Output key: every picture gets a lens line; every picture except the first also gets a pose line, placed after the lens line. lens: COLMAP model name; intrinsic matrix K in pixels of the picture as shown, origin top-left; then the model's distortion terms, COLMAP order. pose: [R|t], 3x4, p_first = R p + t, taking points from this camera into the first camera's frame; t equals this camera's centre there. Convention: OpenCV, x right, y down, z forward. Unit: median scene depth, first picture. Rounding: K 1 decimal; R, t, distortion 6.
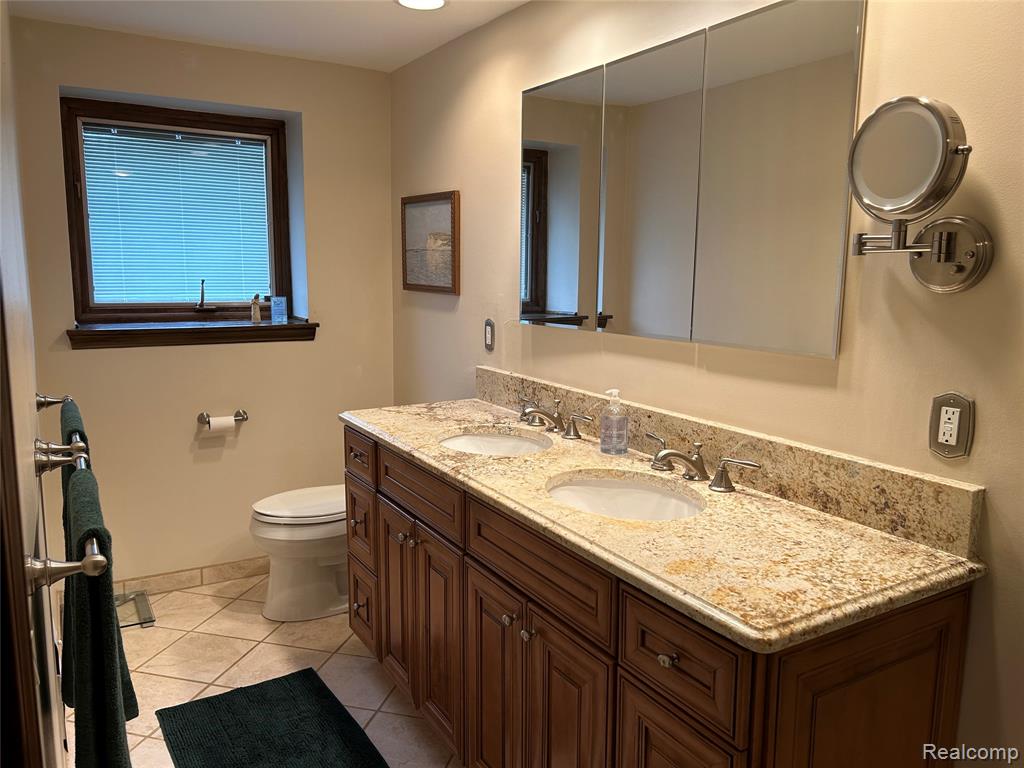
lens RADIAL K [[764.4, 0, 512.0], [0, 764.4, 384.0], [0, 0, 1]] dist [-0.000129, -0.002517]
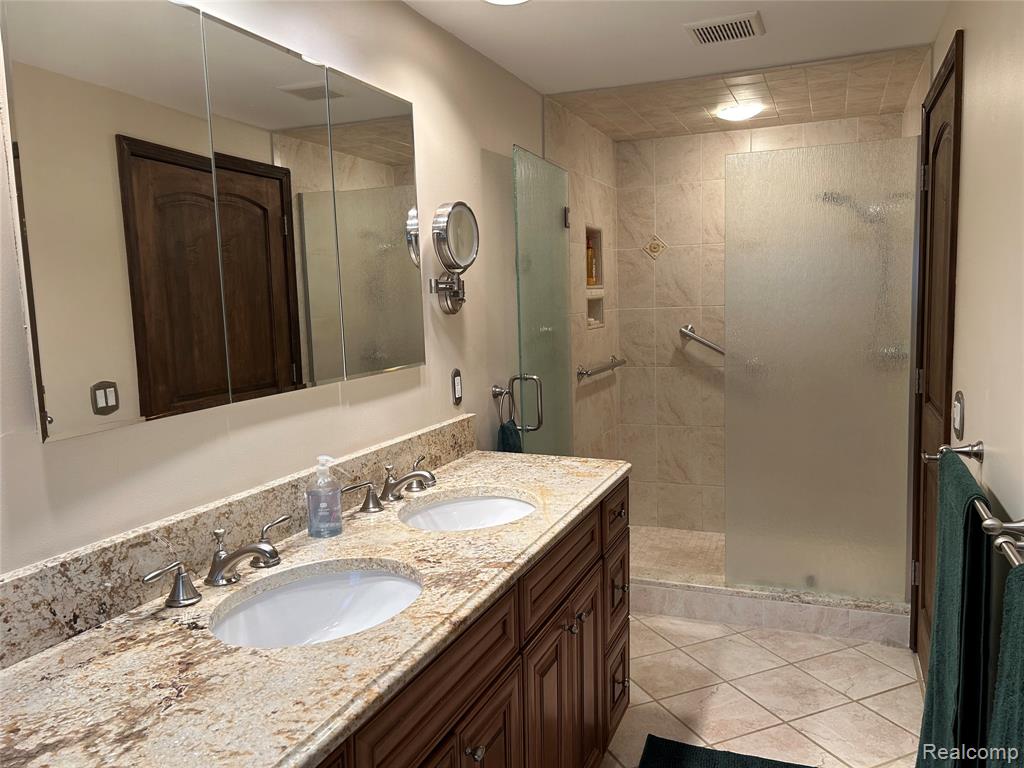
lens RADIAL K [[764.4, 0, 512.0], [0, 764.4, 384.0], [0, 0, 1]] dist [-0.000129, -0.002517]
pose [[-0.603090, -0.086372, 0.792983, -0.696155], [0.141931, 0.966638, 0.213230, -0.236652], [-0.784945, 0.241146, -0.570711, 1.437643]]
